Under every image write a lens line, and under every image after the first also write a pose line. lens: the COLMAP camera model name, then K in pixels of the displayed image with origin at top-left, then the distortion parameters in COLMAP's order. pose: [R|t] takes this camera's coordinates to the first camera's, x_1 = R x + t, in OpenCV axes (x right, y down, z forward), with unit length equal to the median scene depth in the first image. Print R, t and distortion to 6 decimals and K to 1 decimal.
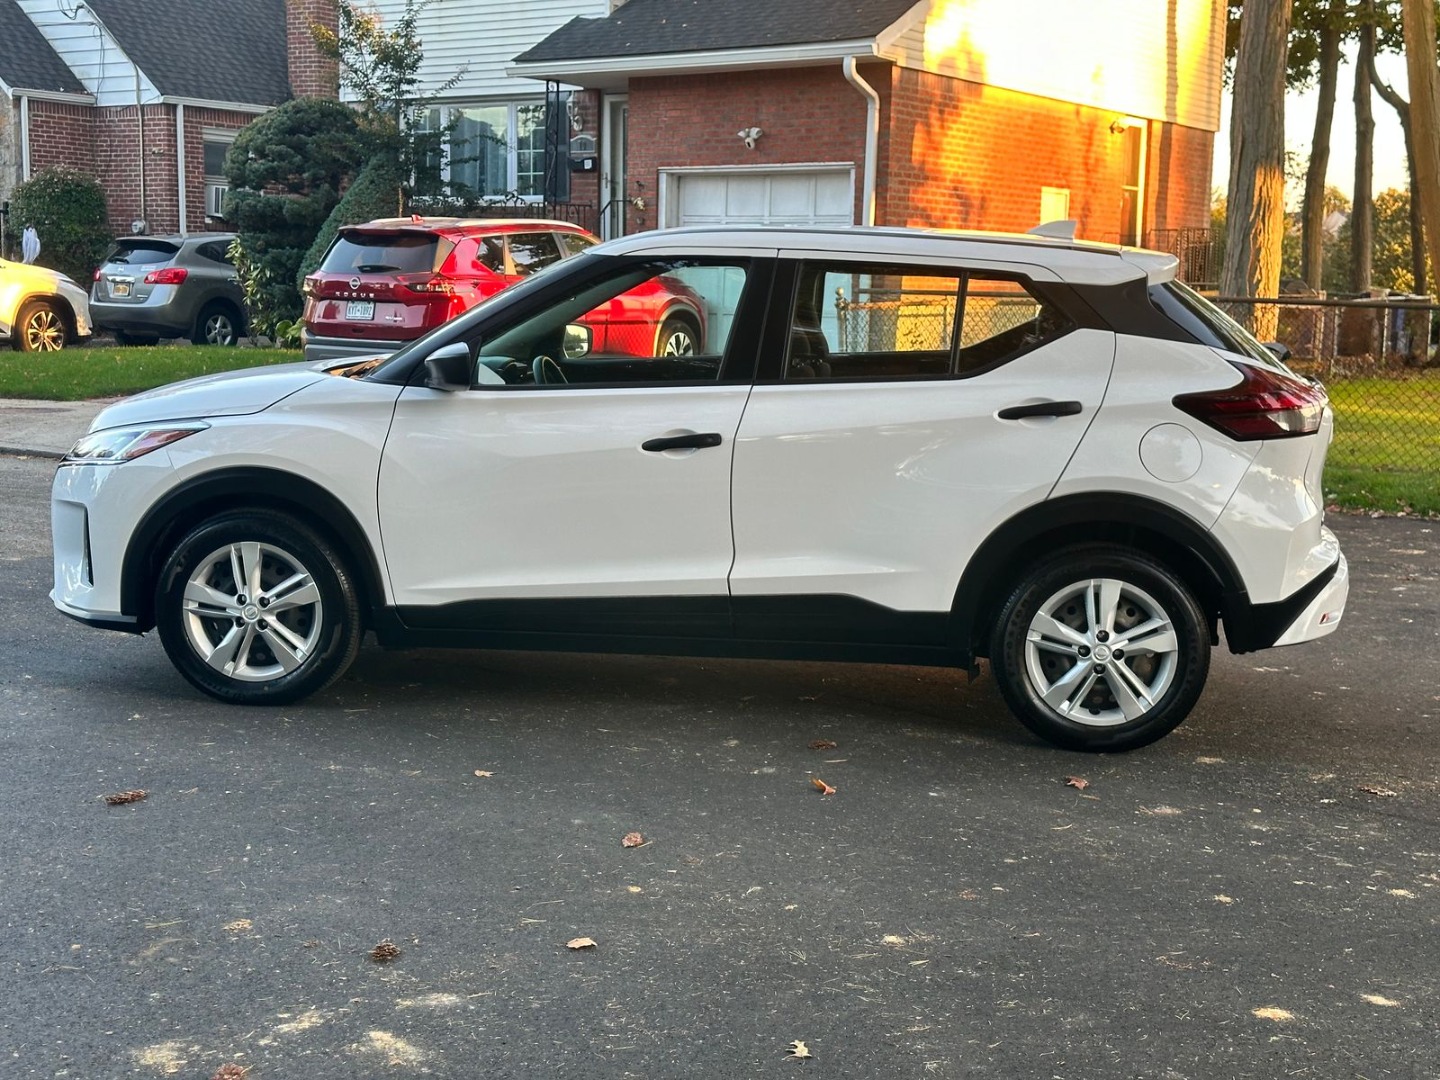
lens RADIAL K [[2057.9, 0, 720.0], [0, 2057.9, 540.0], [0, 0, 1]] dist [0.242592, -0.602388]
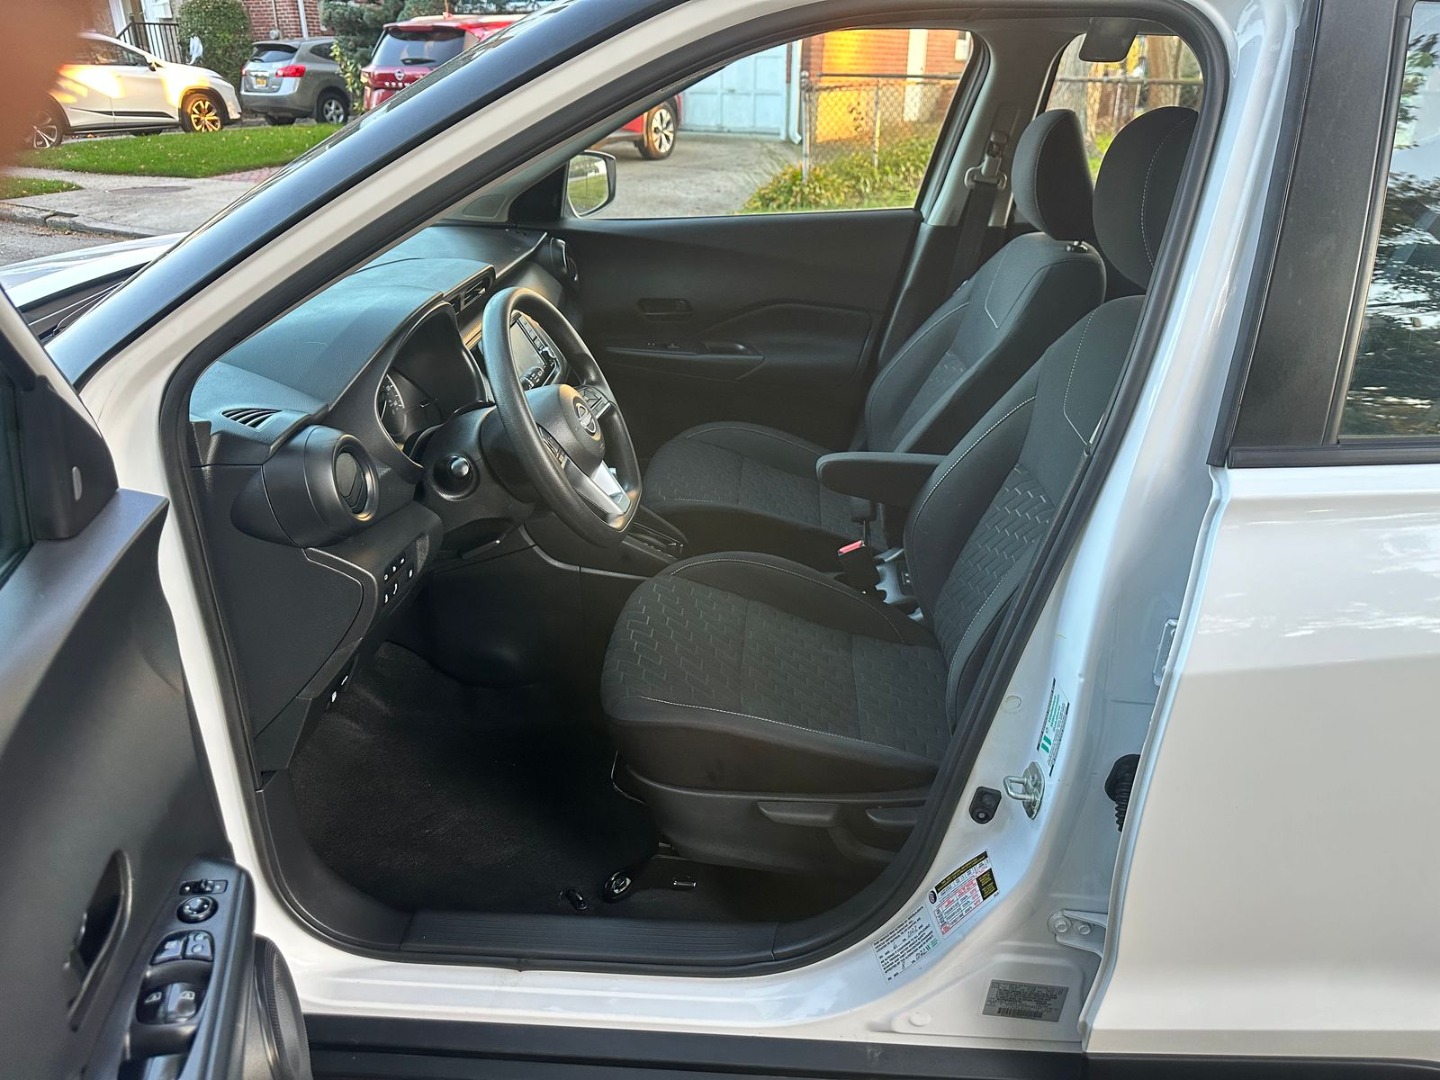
lens RADIAL K [[1009.9, 0, 720.0], [0, 1009.9, 540.0], [0, 0, 1]] dist [-0.000684, -0.004910]
pose [[0.998365, -0.034718, 0.045416, -0.017690], [0.018993, 0.950778, 0.309291, -0.031353], [-0.053918, -0.307923, 0.949882, 0.247645]]
